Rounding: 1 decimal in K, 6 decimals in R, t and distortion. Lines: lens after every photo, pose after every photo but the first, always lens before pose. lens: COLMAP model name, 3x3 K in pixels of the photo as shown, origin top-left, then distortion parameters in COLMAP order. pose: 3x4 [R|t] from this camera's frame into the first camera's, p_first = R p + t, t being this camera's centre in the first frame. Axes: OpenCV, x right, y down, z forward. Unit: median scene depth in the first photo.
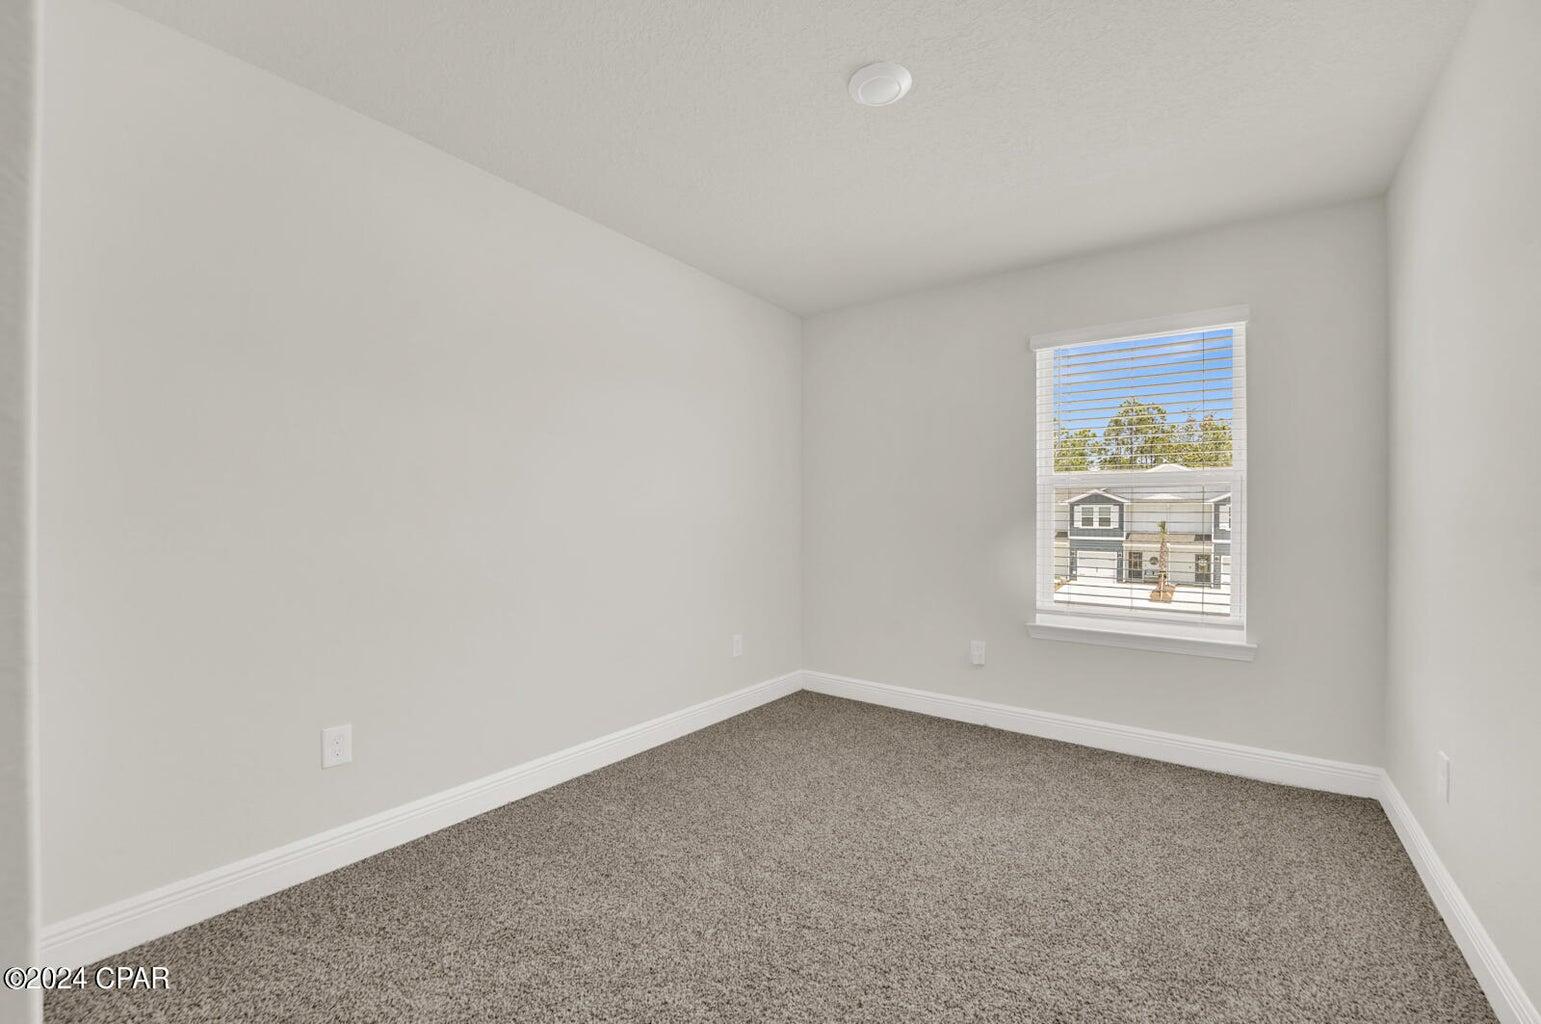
lens RADIAL K [[642.2, 0, 797.9], [0, 642.2, 513.9], [0, 0, 1]] dist [-0.019569, 0.000006]
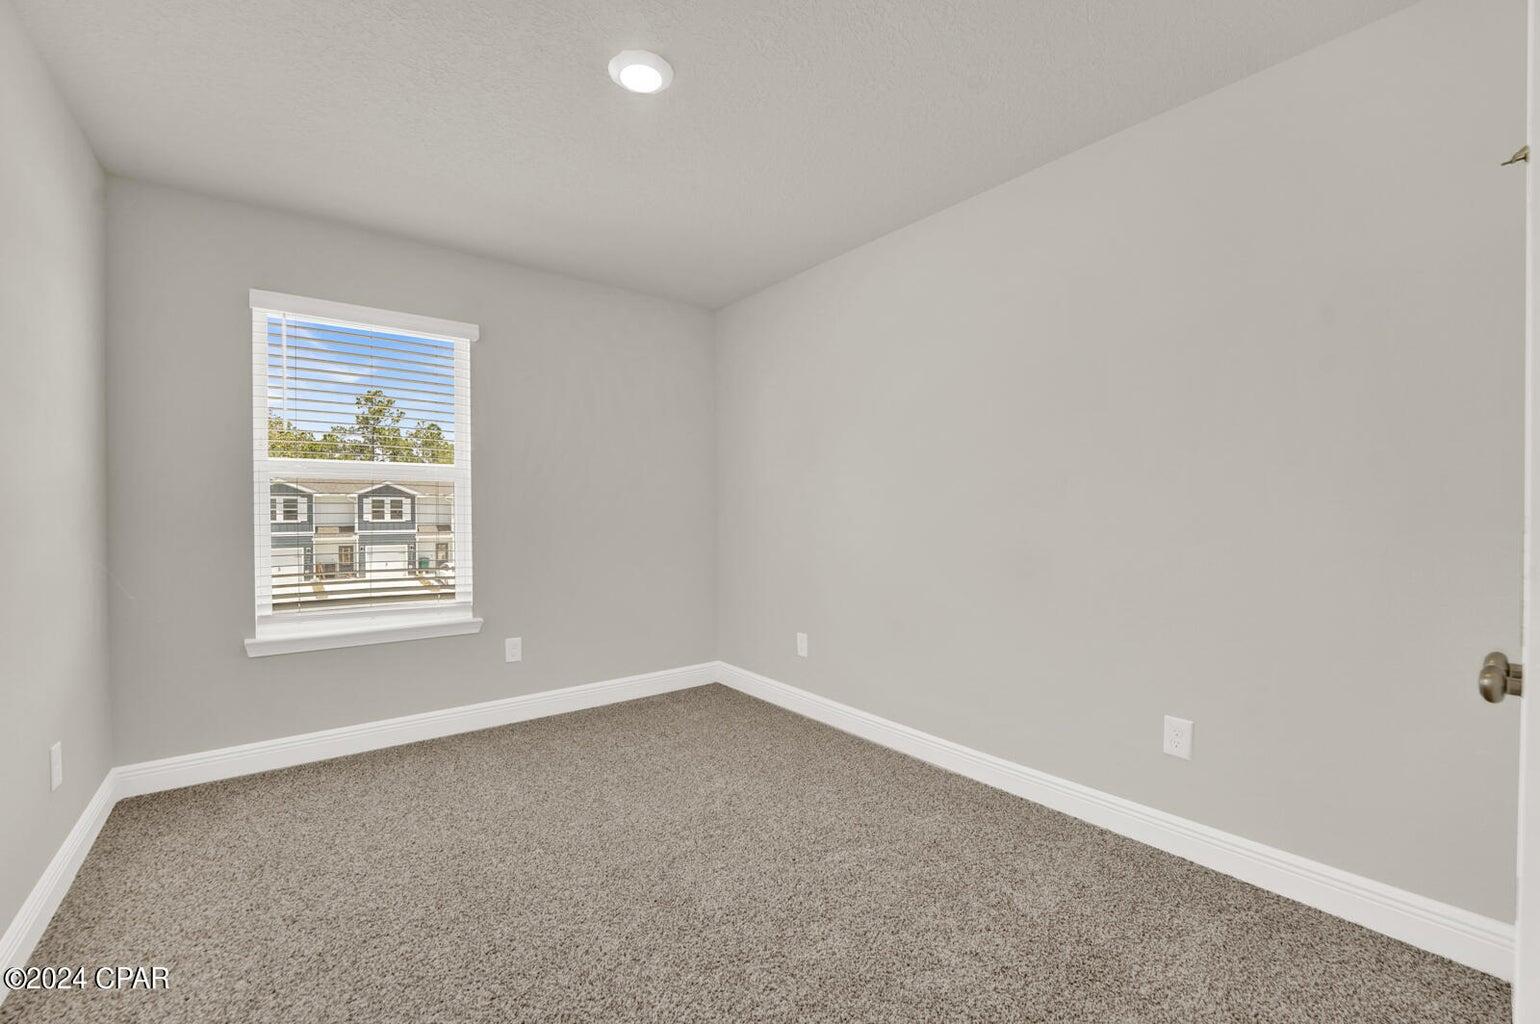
lens RADIAL K [[620.9, 0, 755.1], [0, 620.9, 518.3], [0, 0, 1]] dist [-0.018918, 0.000223]
pose [[0.315581, -0.017529, 0.948737, -0.240827], [-0.002389, 0.999812, 0.019267, -0.001302], [-0.948896, -0.008347, 0.315479, 0.174724]]
